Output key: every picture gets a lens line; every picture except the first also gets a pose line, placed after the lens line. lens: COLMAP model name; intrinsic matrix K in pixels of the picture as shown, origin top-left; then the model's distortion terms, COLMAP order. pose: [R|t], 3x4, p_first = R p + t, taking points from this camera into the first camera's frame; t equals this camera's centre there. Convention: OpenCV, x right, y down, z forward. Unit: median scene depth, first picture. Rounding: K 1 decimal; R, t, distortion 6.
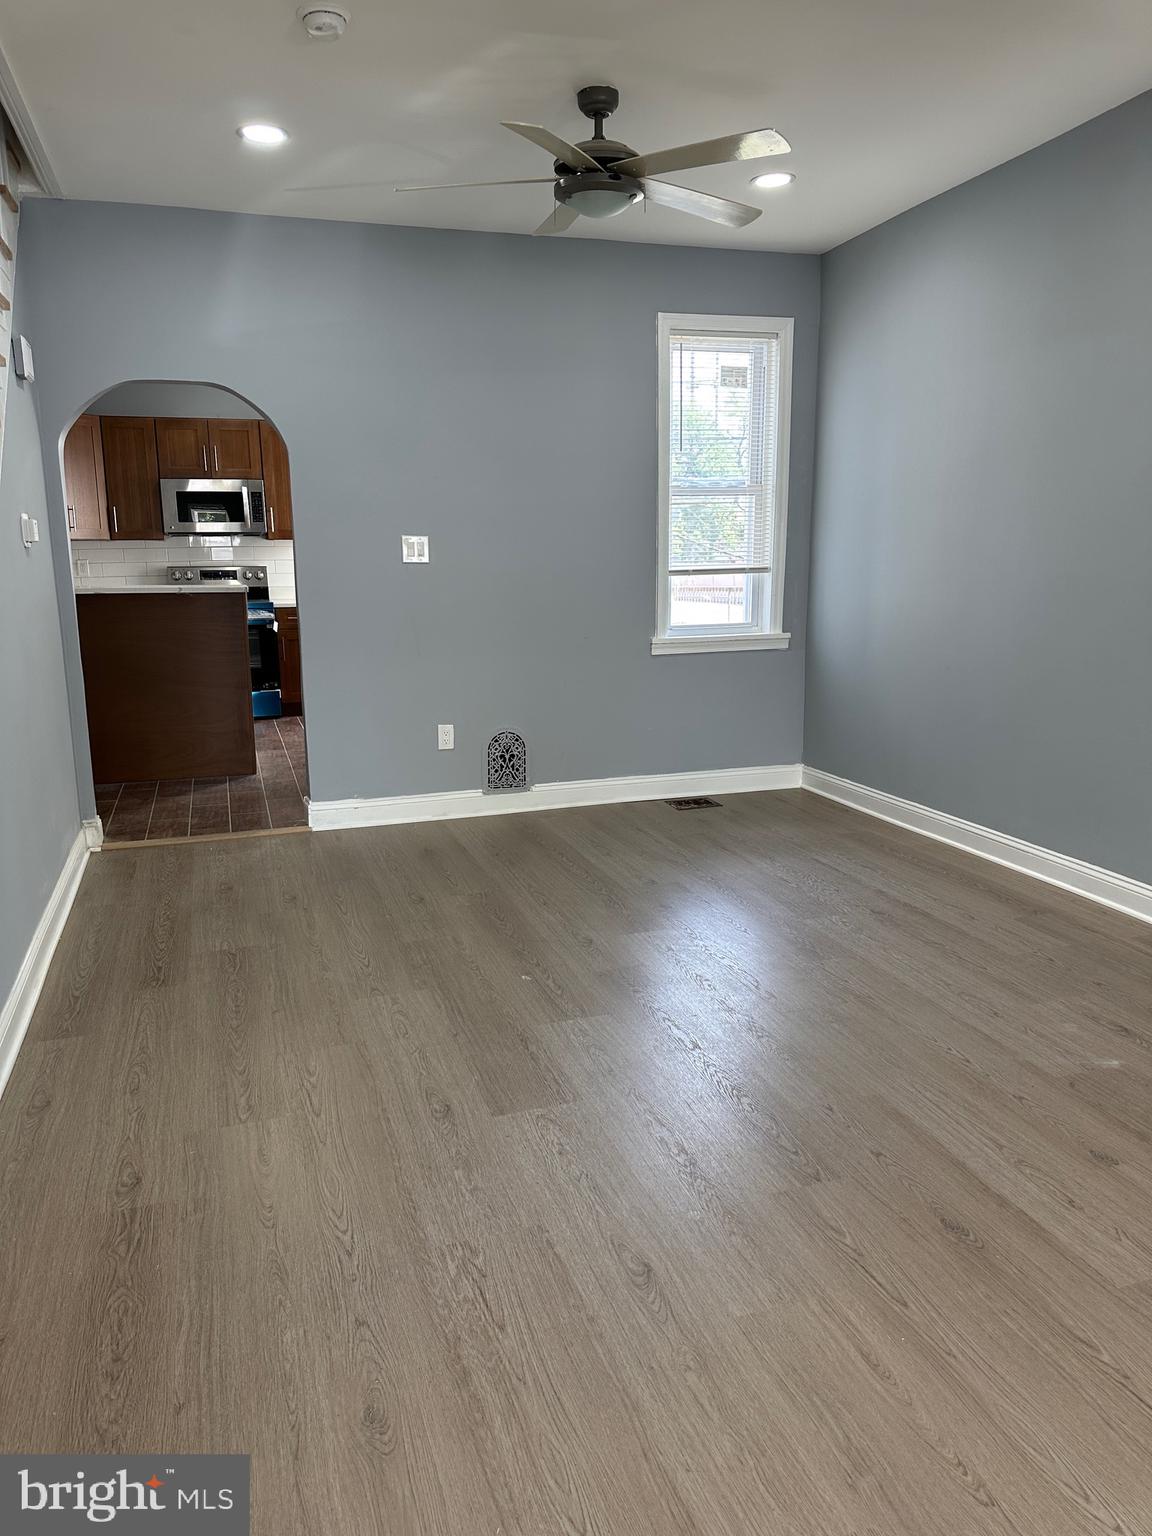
lens RADIAL K [[1093.0, 0, 562.3], [0, 1093.0, 773.9], [0, 0, 1]] dist [0.114315, -0.161973]
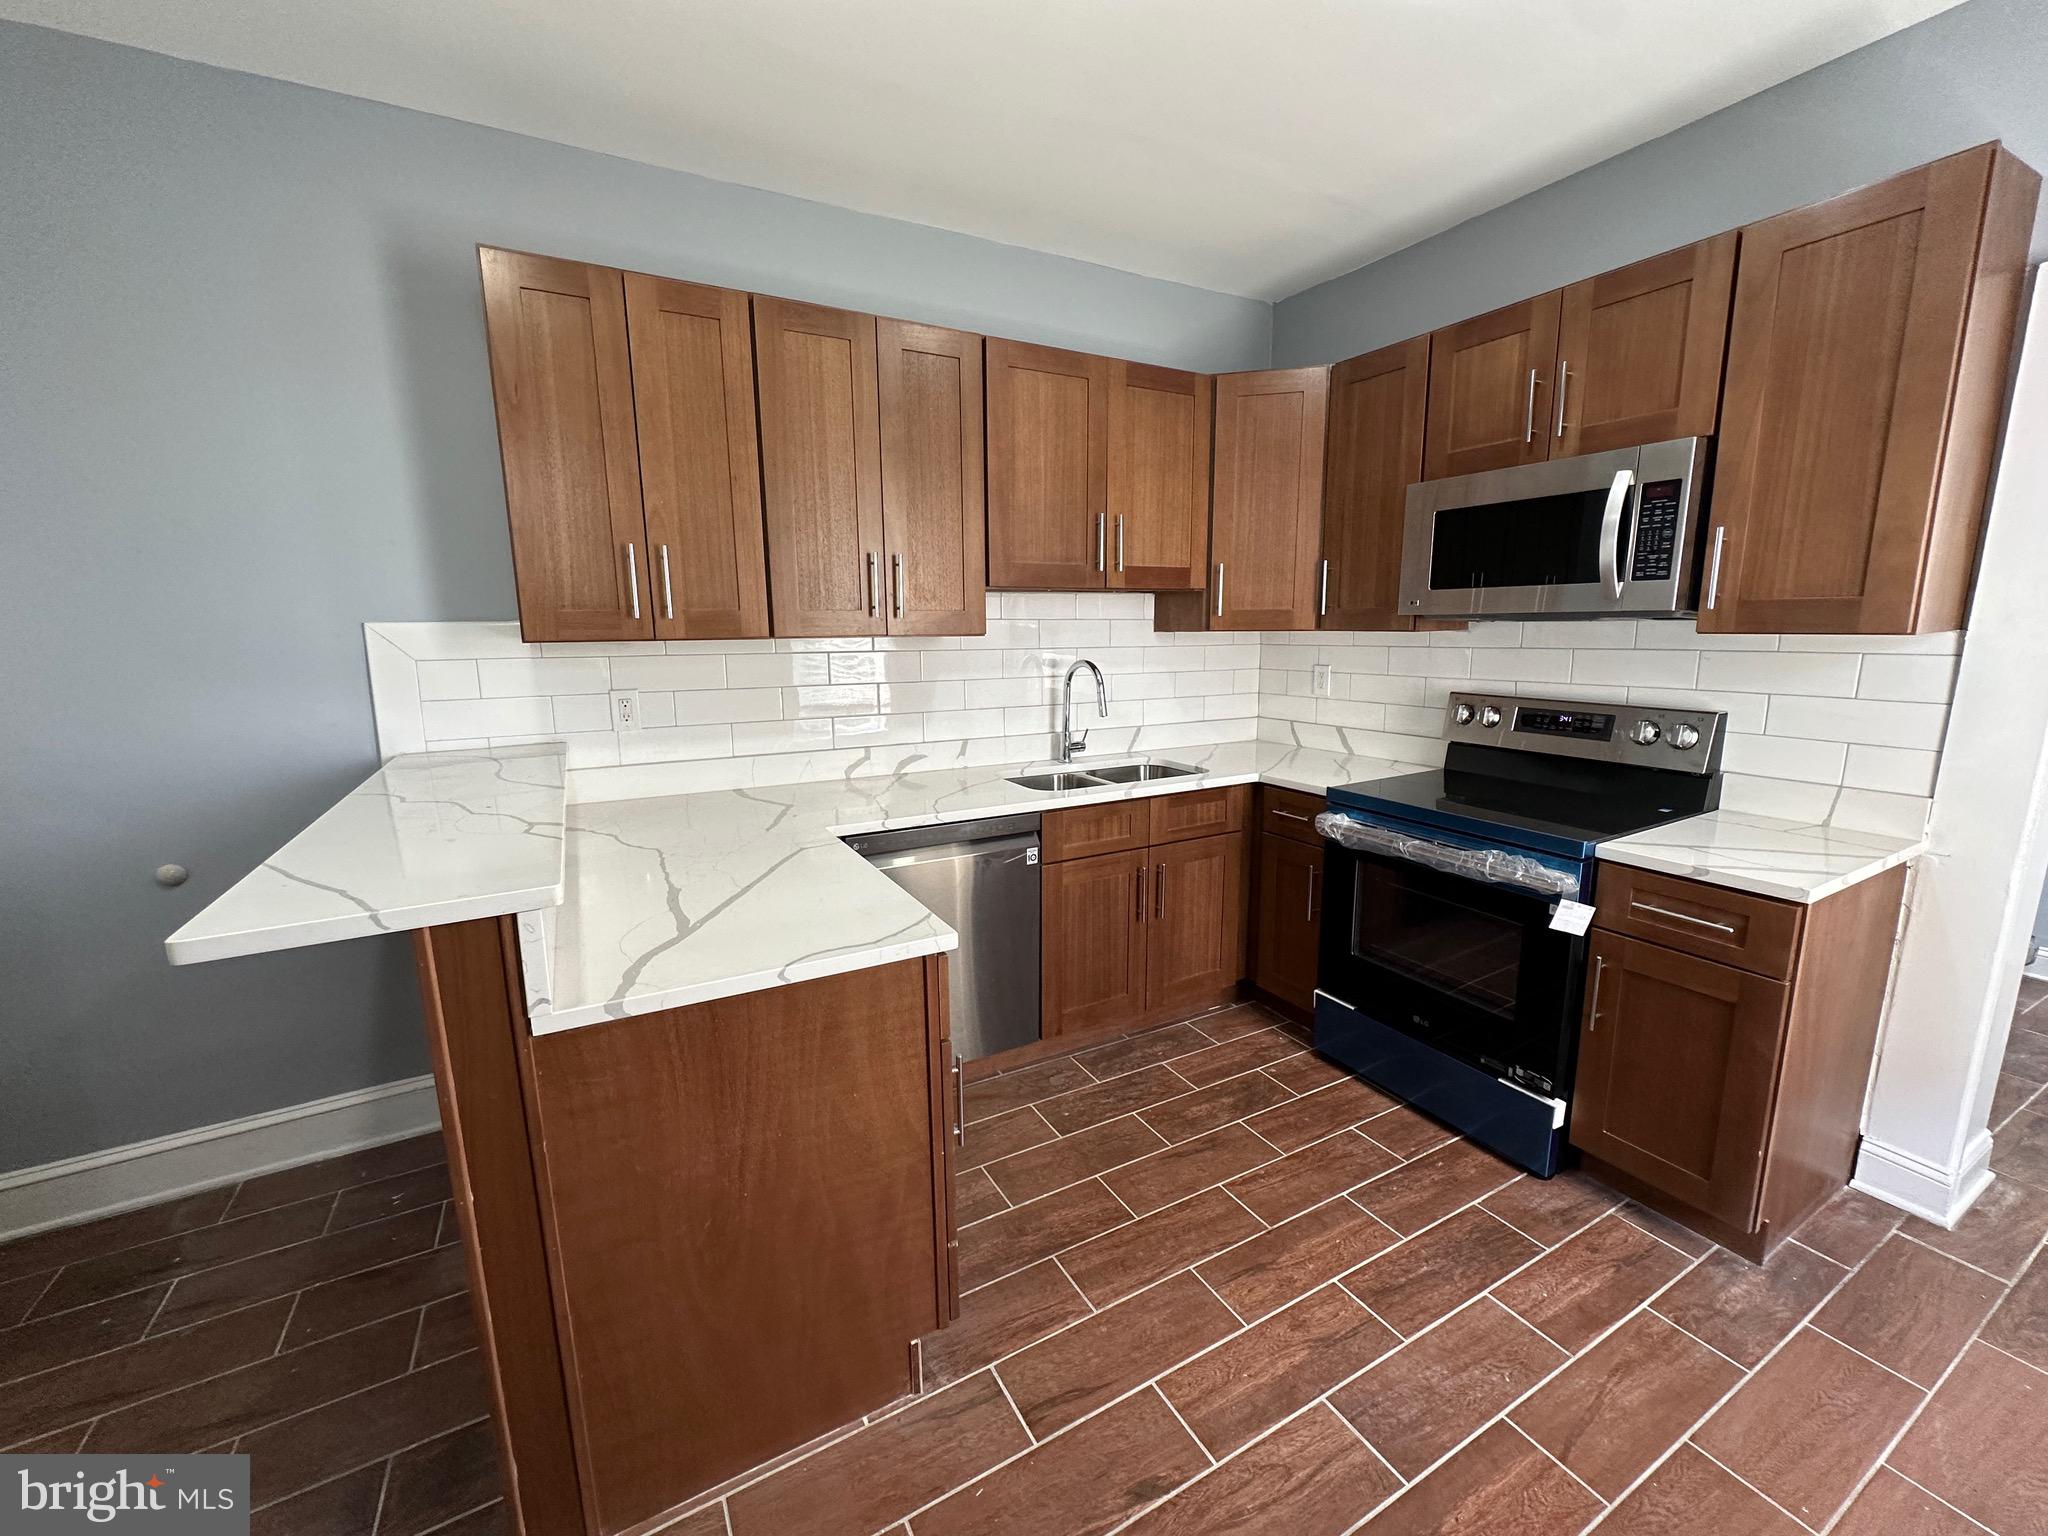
lens RADIAL K [[820.0, 0, 1025.3], [0, 820.0, 766.9], [0, 0, 1]] dist [-0.003032, 0.000911]
pose [[0.196325, 0.184704, -0.962985, -0.118658], [-0.185612, 0.971342, 0.148466, -0.271246], [0.962811, 0.149594, 0.224983, 1.200533]]
